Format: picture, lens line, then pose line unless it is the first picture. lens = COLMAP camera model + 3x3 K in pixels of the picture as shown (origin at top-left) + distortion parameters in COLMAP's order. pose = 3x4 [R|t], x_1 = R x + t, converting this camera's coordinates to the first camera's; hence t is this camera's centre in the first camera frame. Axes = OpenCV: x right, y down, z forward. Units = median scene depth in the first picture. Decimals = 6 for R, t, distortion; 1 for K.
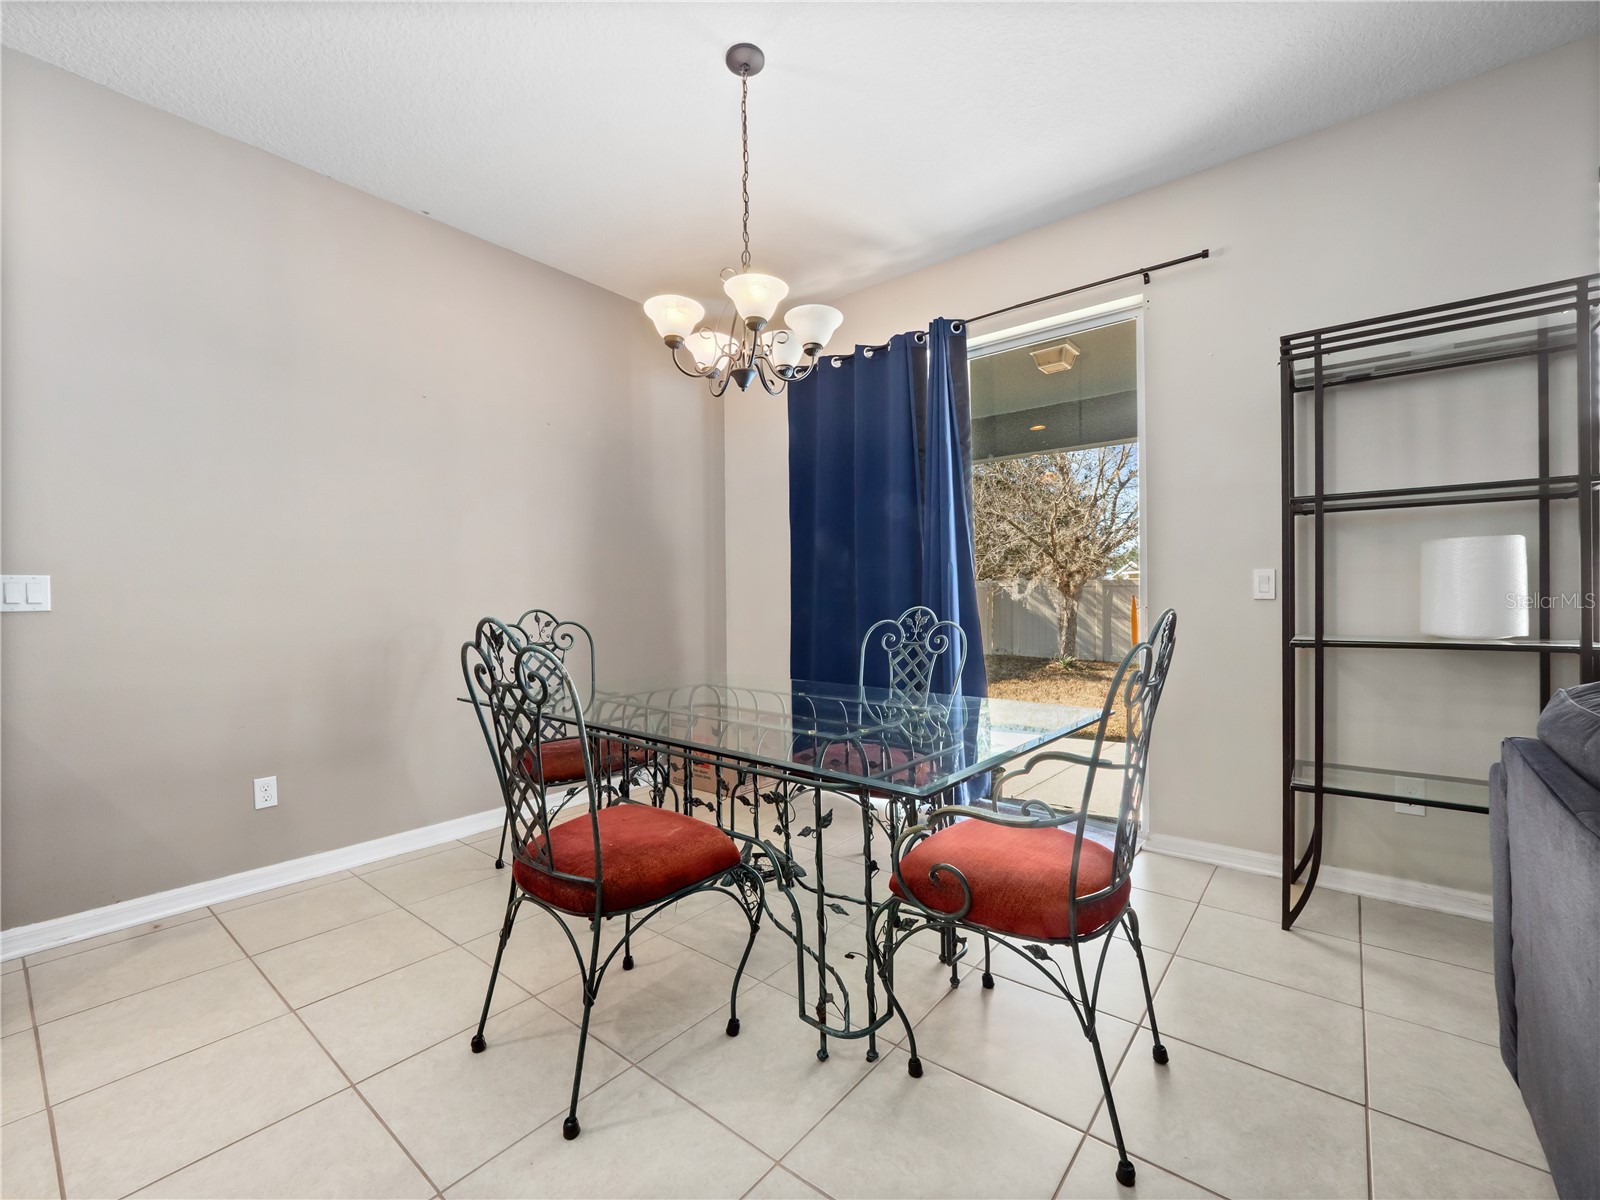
lens RADIAL K [[671.7, 0, 793.9], [0, 671.7, 604.5], [0, 0, 1]] dist [-0.020668, -0.000091]
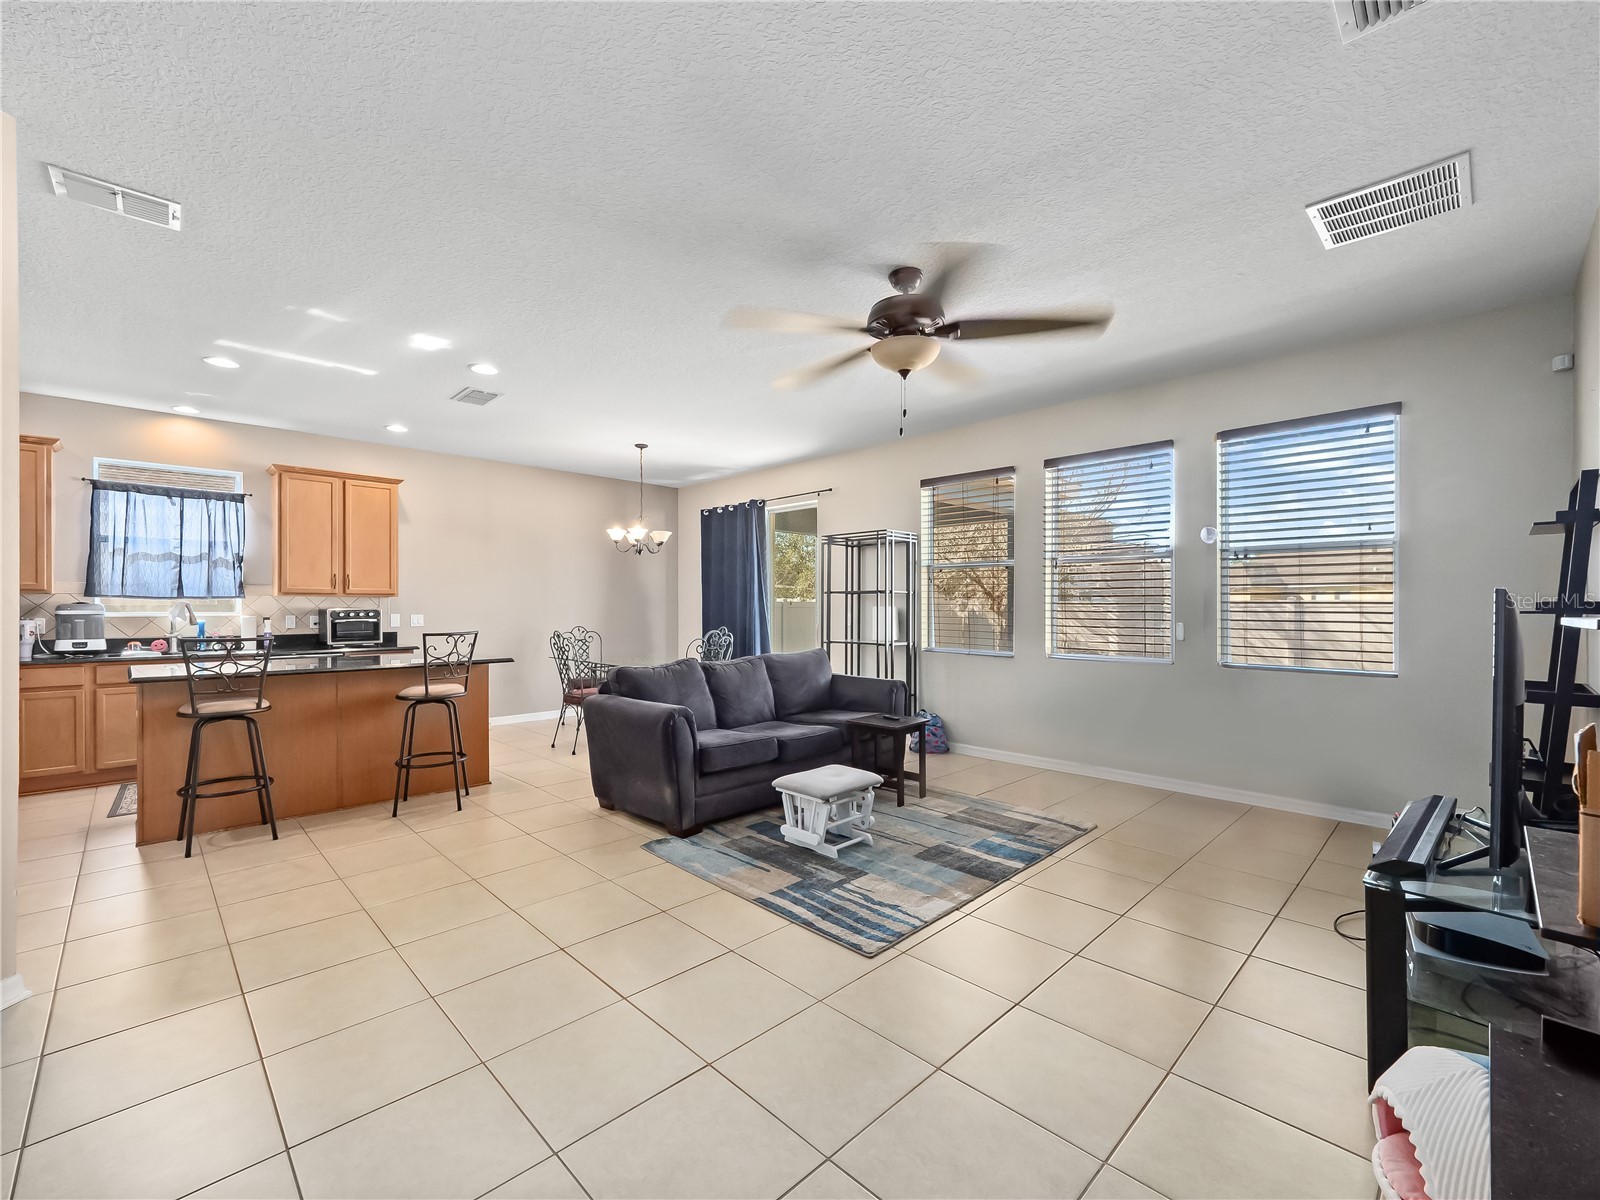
lens RADIAL K [[671.7, 0, 793.9], [0, 671.7, 604.5], [0, 0, 1]] dist [-0.020668, -0.000091]
pose [[0.994699, 0.008191, -0.102507, 0.748306], [-0.009802, 0.999836, -0.015228, -0.050142], [0.102365, 0.016152, 0.994616, -1.560202]]
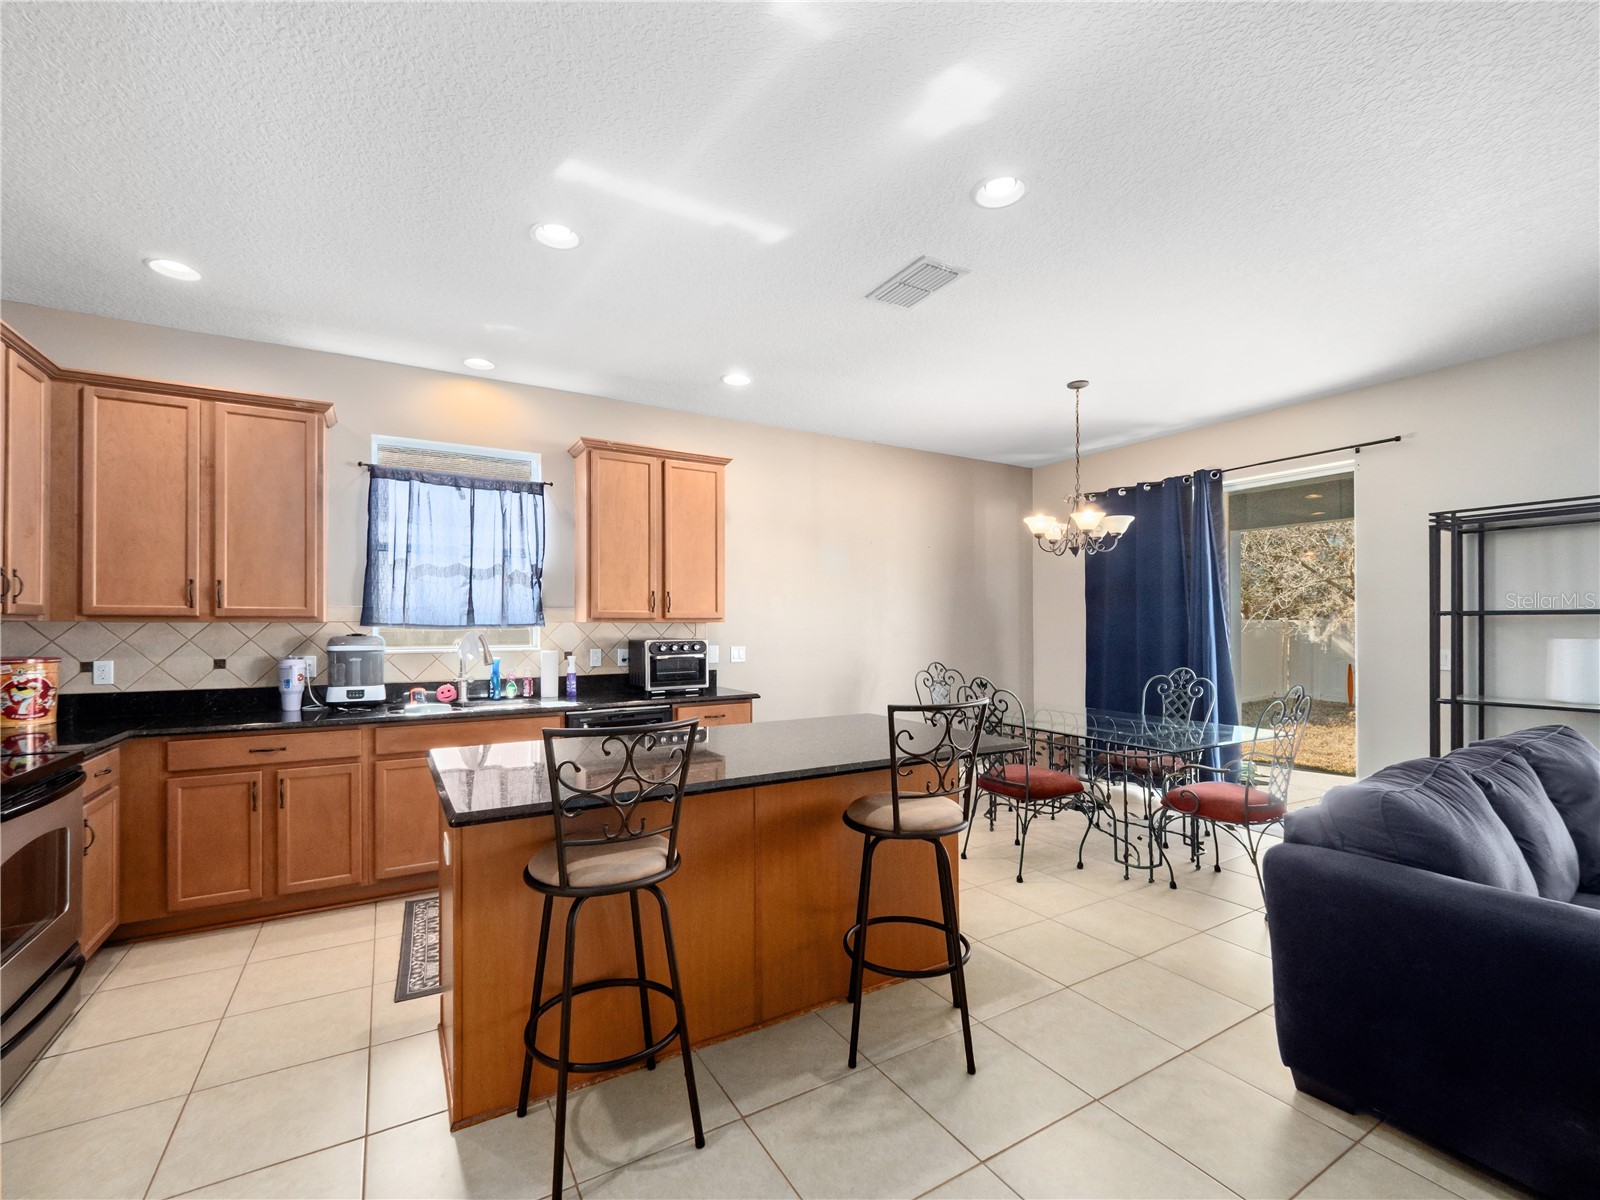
lens RADIAL K [[689.1, 0, 790.3], [0, 689.1, 617.0], [0, 0, 1]] dist [-0.011836, -0.000561]
pose [[0.934618, 0.002737, -0.355642, -0.115233], [-0.010383, 0.999754, -0.019593, -0.080803], [0.355501, 0.022005, 0.934417, -0.923780]]
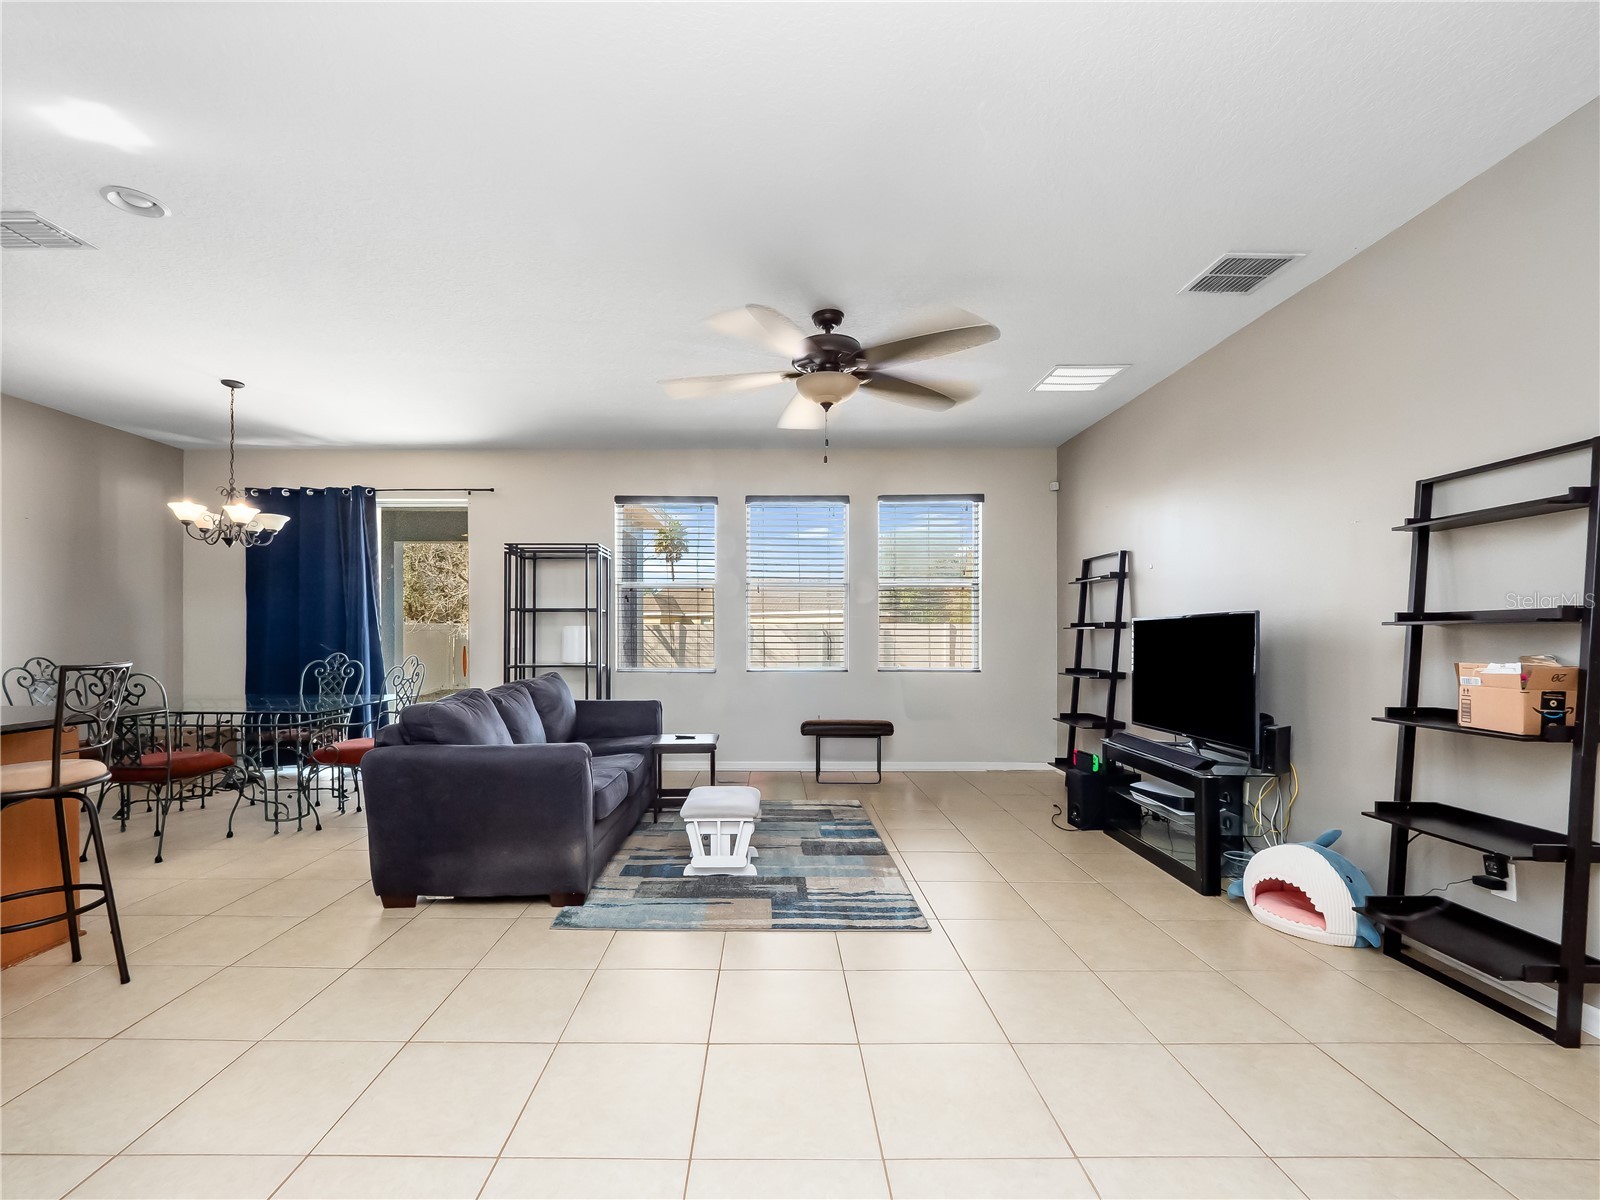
lens RADIAL K [[672.5, 0, 769.3], [0, 672.5, 632.4], [0, 0, 1]] dist [-0.002548, -0.010379]
pose [[0.771089, 0.008142, 0.636676, -0.081491], [0.000597, 0.999909, -0.013510, -0.029575], [-0.636728, 0.010798, 0.771013, -1.284217]]
